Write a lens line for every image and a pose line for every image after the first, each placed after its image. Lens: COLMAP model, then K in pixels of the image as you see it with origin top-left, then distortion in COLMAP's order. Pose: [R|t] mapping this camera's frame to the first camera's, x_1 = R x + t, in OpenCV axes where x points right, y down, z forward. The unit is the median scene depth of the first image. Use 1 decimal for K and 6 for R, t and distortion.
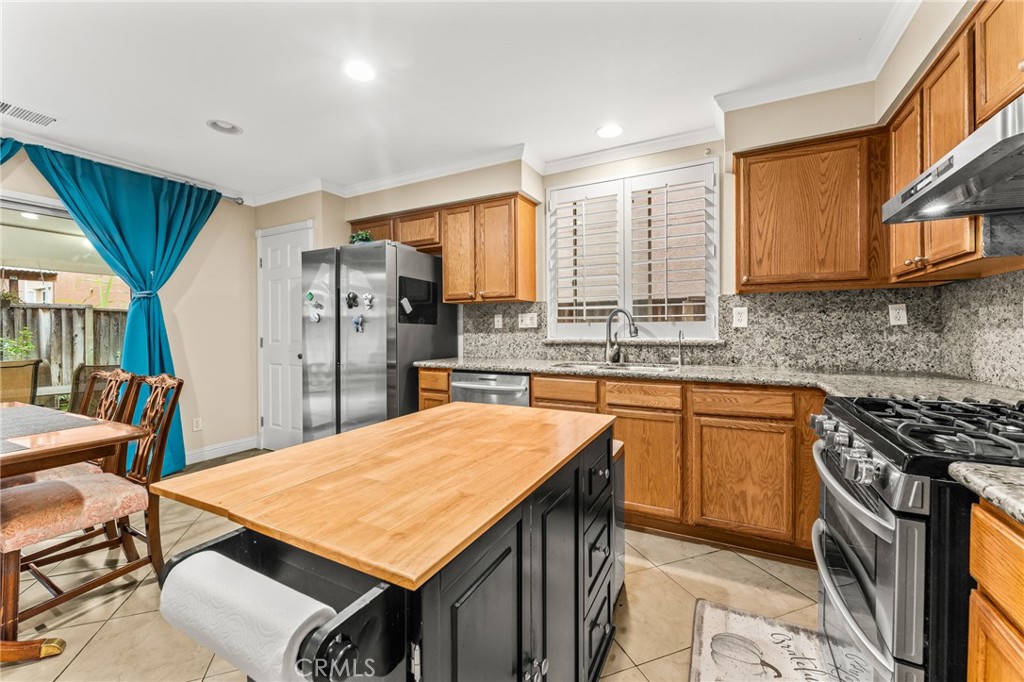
lens RADIAL K [[410.9, 0, 511.3], [0, 410.9, 328.2], [0, 0, 1]] dist [-0.000623, -0.000076]
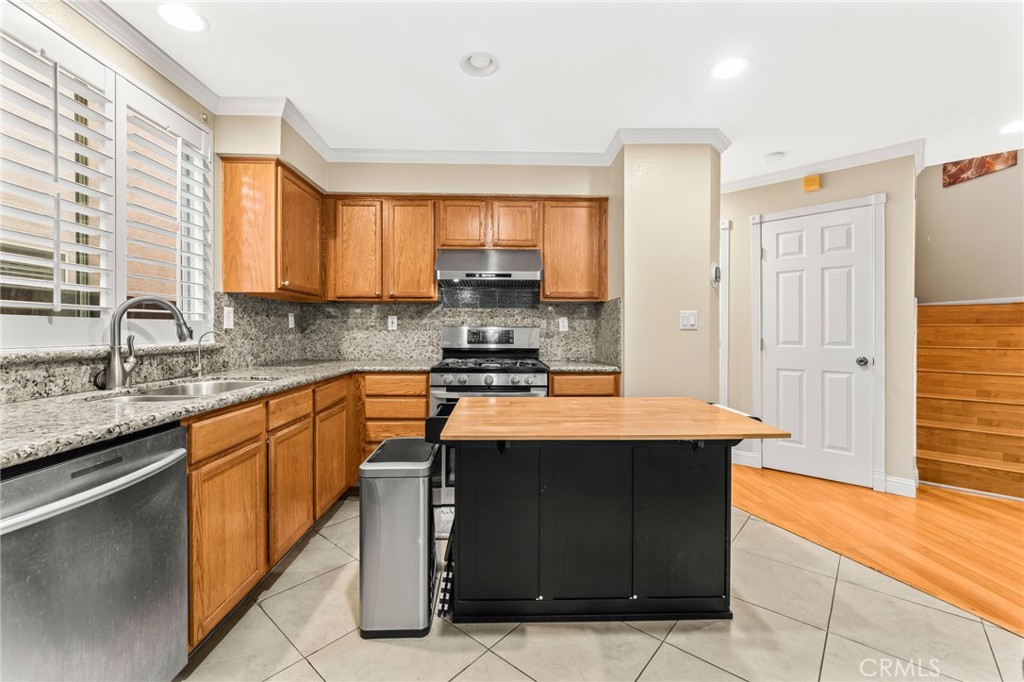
lens RADIAL K [[427.9, 0, 509.4], [0, 427.9, 331.8], [0, 0, 1]] dist [-0.002931, -0.000158]
pose [[-0.484324, 0.001206, 0.874888, -0.599784], [0.000720, 0.999999, -0.000980, 0.006140], [-0.874888, 0.000155, -0.484325, 0.912033]]
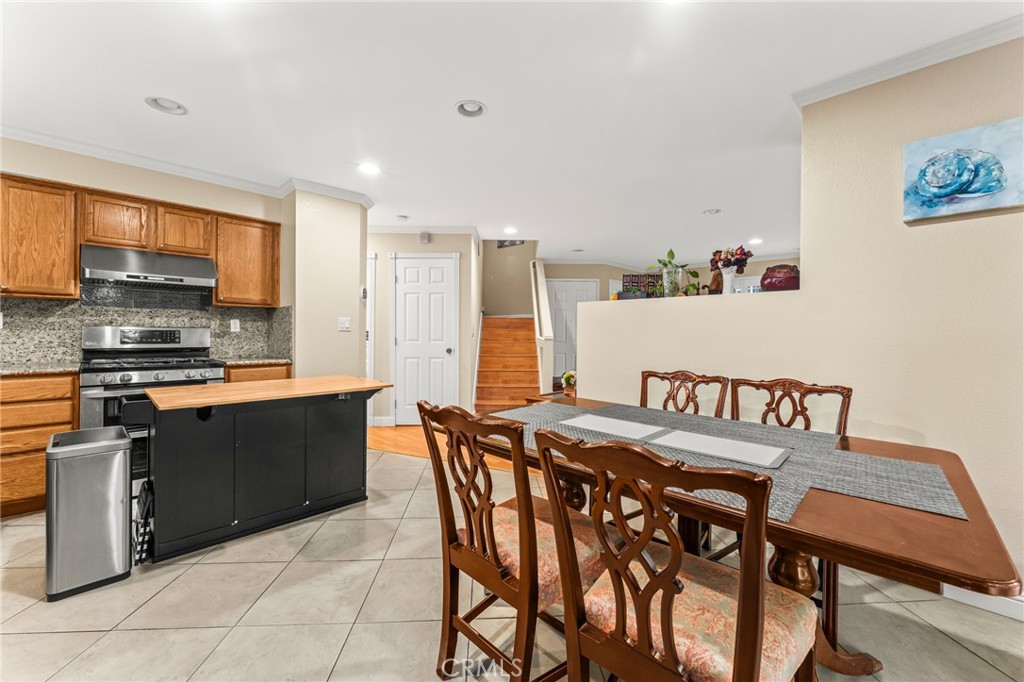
lens RADIAL K [[402.8, 0, 508.6], [0, 402.8, 335.7], [0, 0, 1]] dist [-0.001496, -0.000137]
pose [[-0.956843, -0.004332, 0.290572, -0.858031], [-0.002836, 0.999980, 0.005569, 0.006646], [-0.290591, 0.004505, -0.956837, 1.206407]]
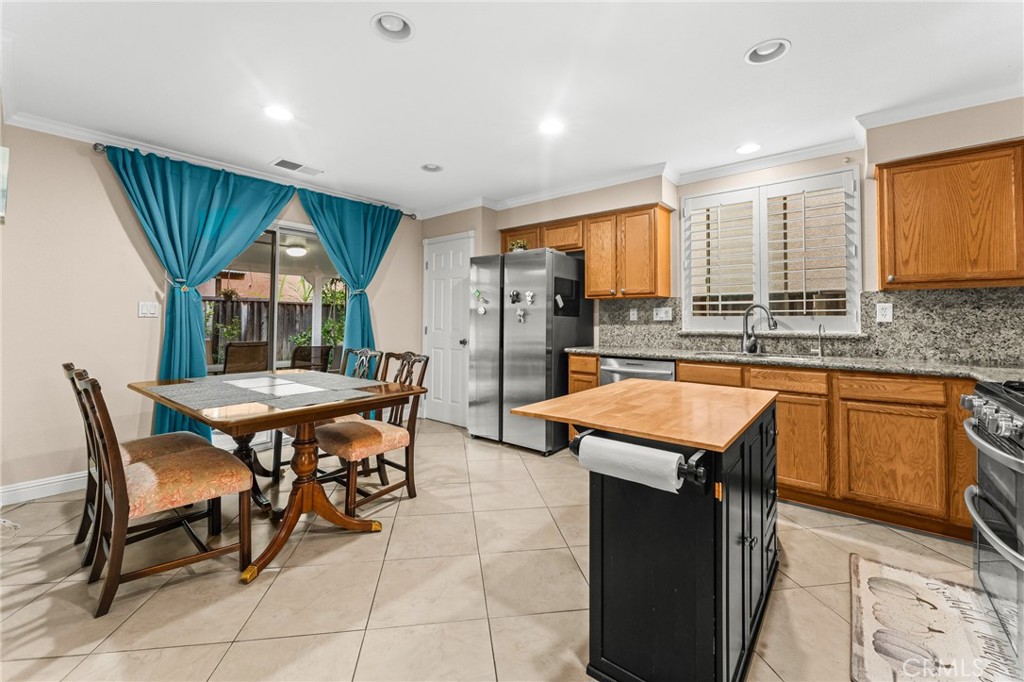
lens RADIAL K [[419.7, 0, 508.0], [0, 419.7, 307.7], [0, 0, 1]] dist [0.000437, 0.000094]
pose [[0.979276, 0.002506, -0.202516, -0.180020], [-0.008020, 0.999619, -0.026414, -0.002834], [0.202373, 0.027491, 0.978923, -0.266661]]
